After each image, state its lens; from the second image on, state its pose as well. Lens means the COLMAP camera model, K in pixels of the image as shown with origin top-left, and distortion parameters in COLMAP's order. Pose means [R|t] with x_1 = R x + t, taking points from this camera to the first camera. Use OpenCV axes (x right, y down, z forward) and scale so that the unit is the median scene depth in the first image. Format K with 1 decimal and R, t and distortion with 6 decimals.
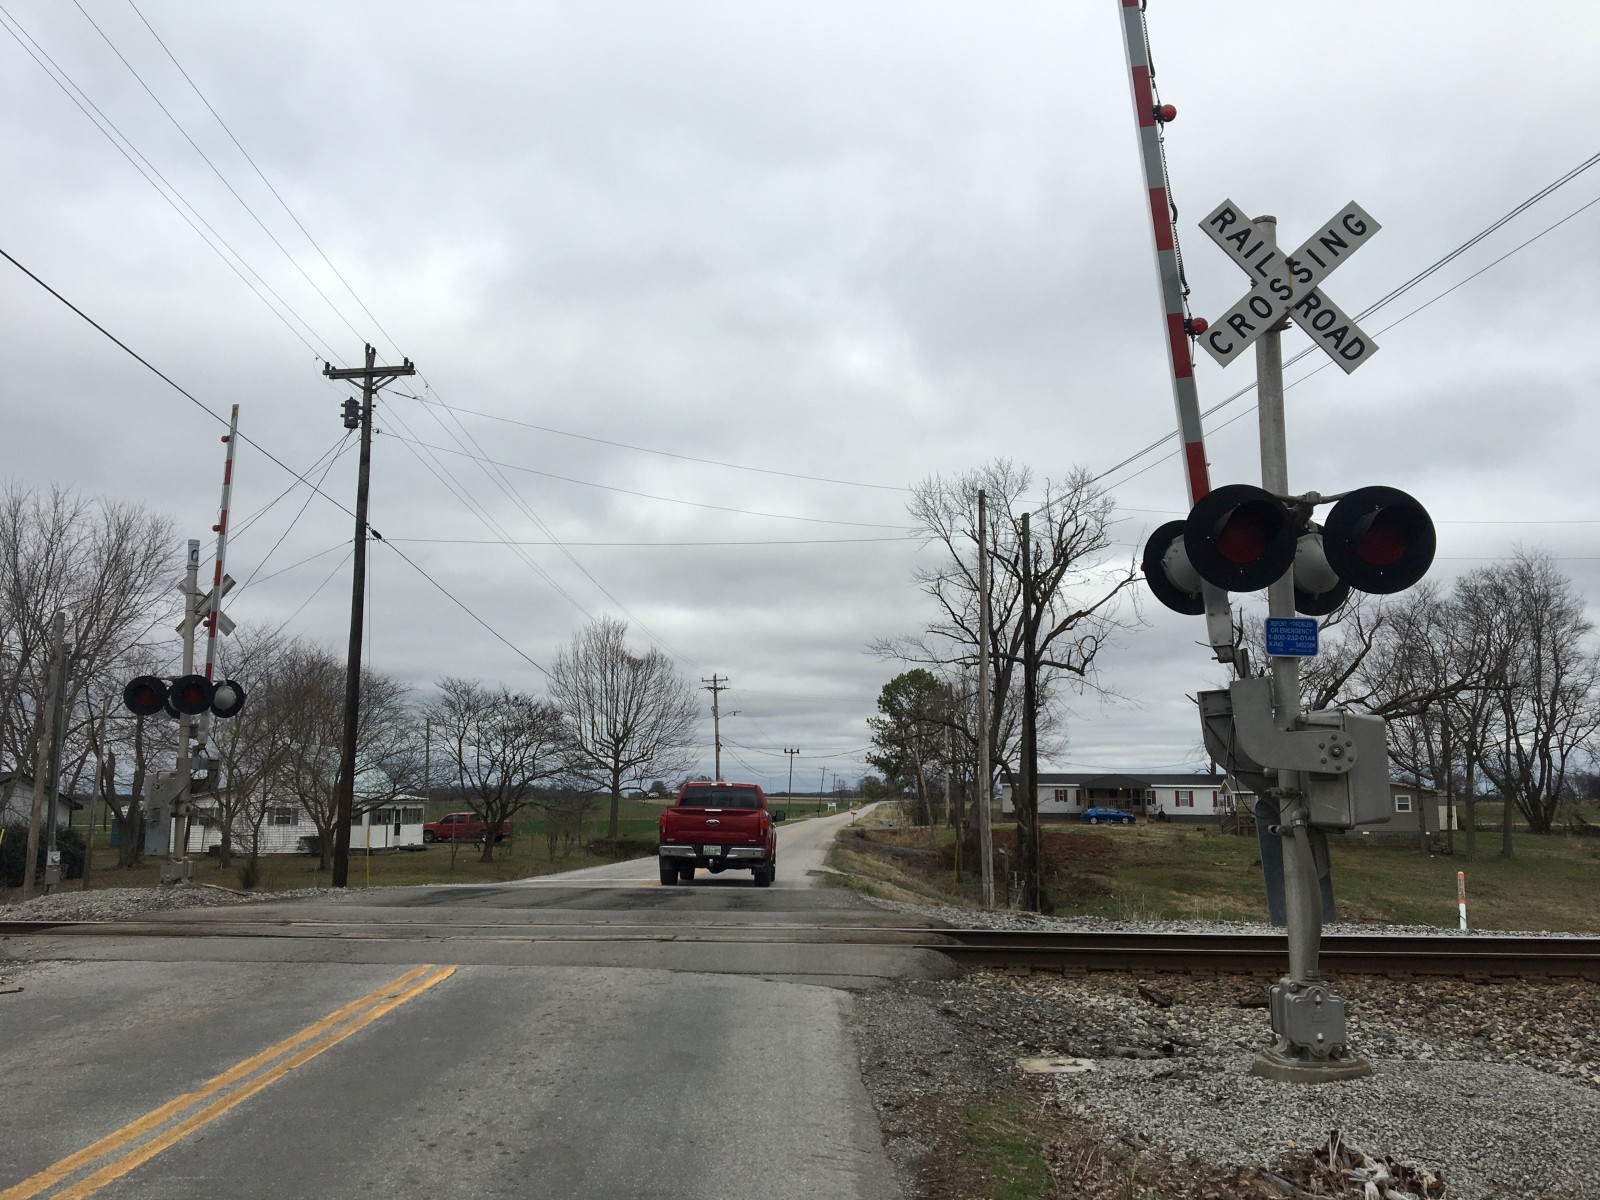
lens RADIAL K [[1354.8, 0, 797.1], [0, 1354.8, 605.8], [0, 0, 1]] dist [0.093456, -0.123193]
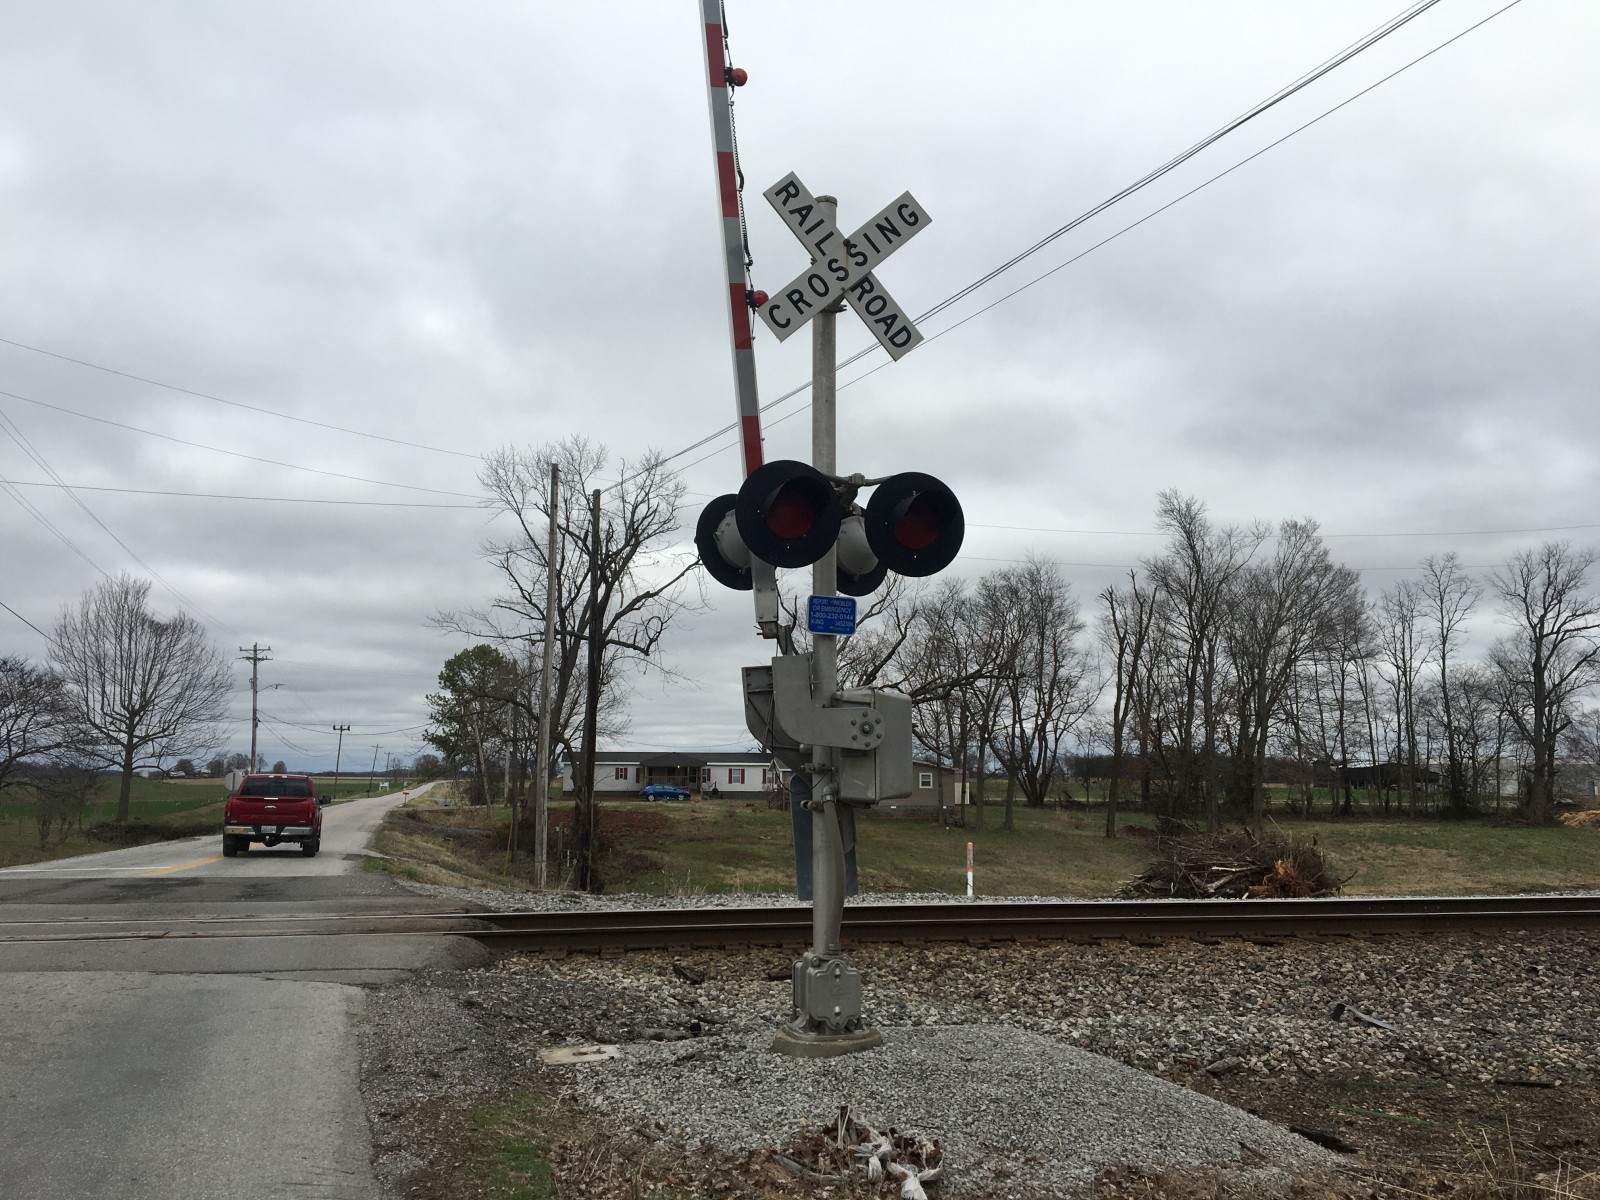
lens RADIAL K [[1341.7, 0, 800.0], [0, 1341.7, 600.0], [0, 0, 1]] dist [0.169680, -0.272548]
pose [[0.949590, 0.045590, 0.310163, 0.005621], [-0.048887, 0.998800, 0.002862, 0.001909], [-0.309660, -0.017881, 0.950679, 0.011563]]
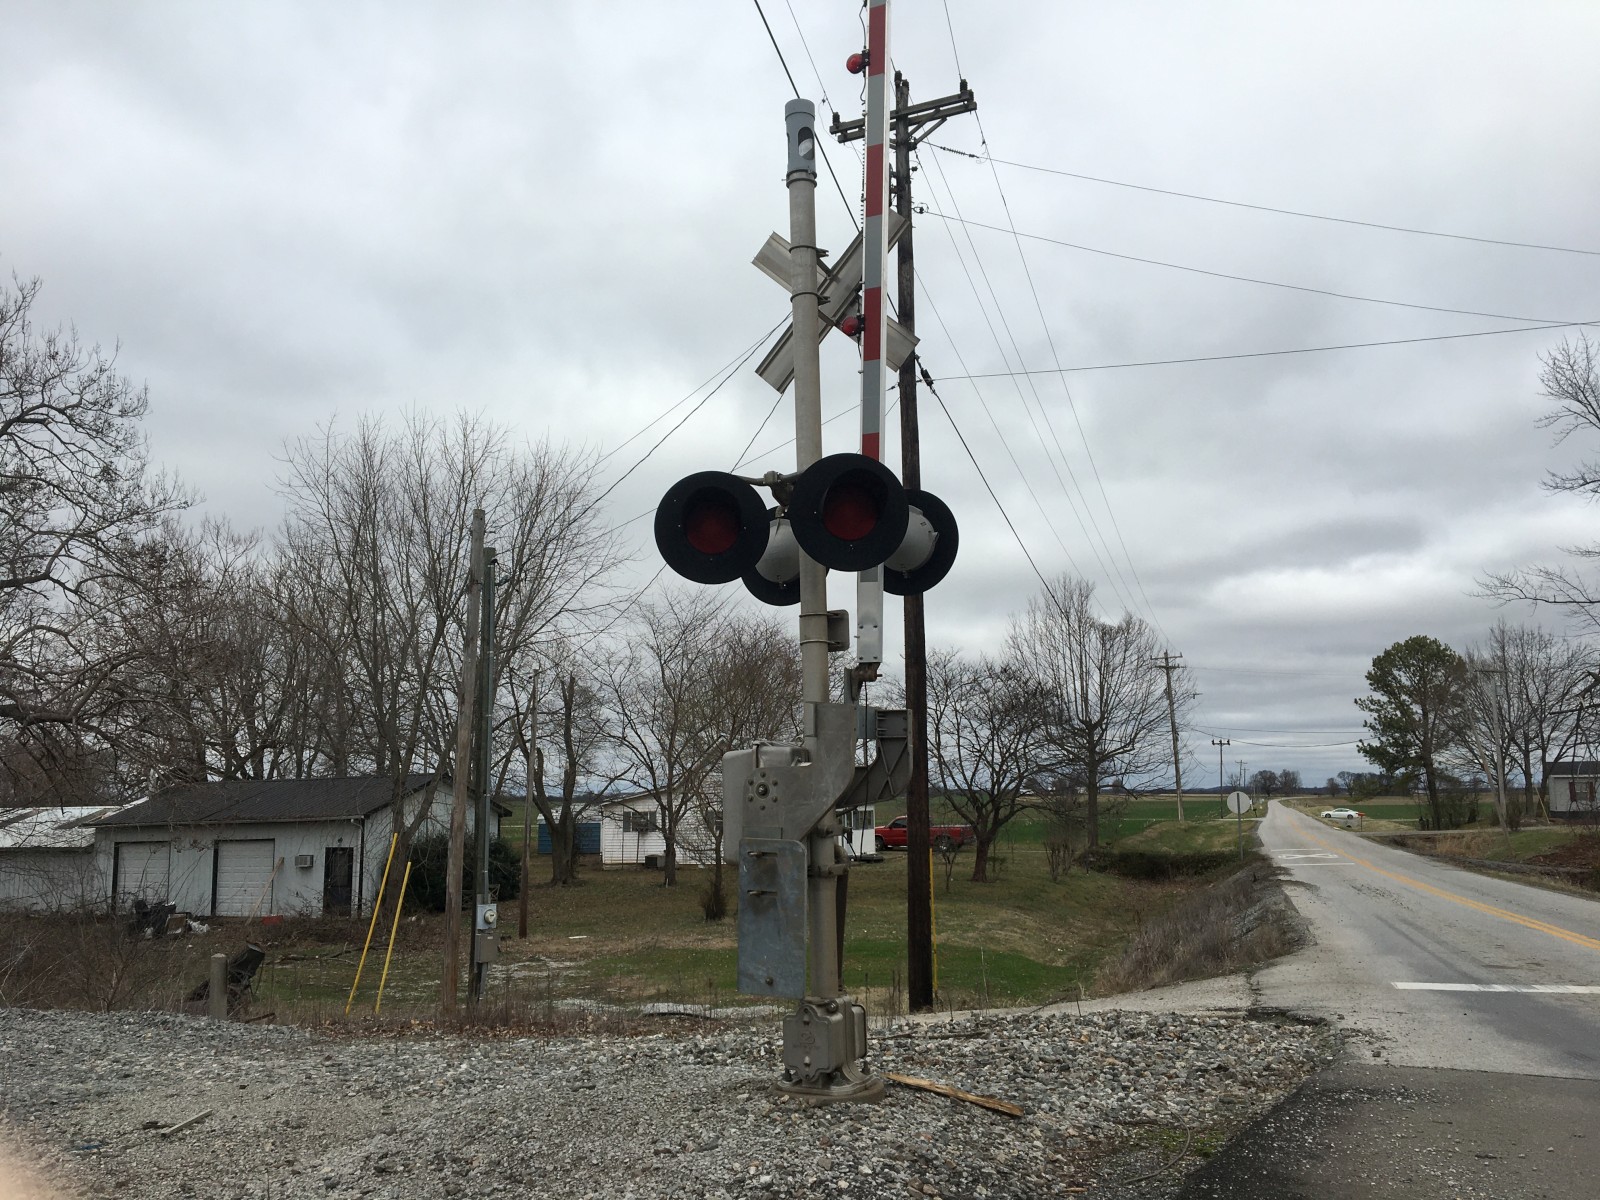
lens RADIAL K [[1354.8, 0, 797.1], [0, 1354.8, 605.8], [0, 0, 1]] dist [0.093456, -0.123193]
pose [[0.965383, -0.046977, -0.256571, -0.195603], [0.047566, 0.998860, -0.003916, 0.046705], [0.256462, -0.008424, 0.966518, 0.360724]]
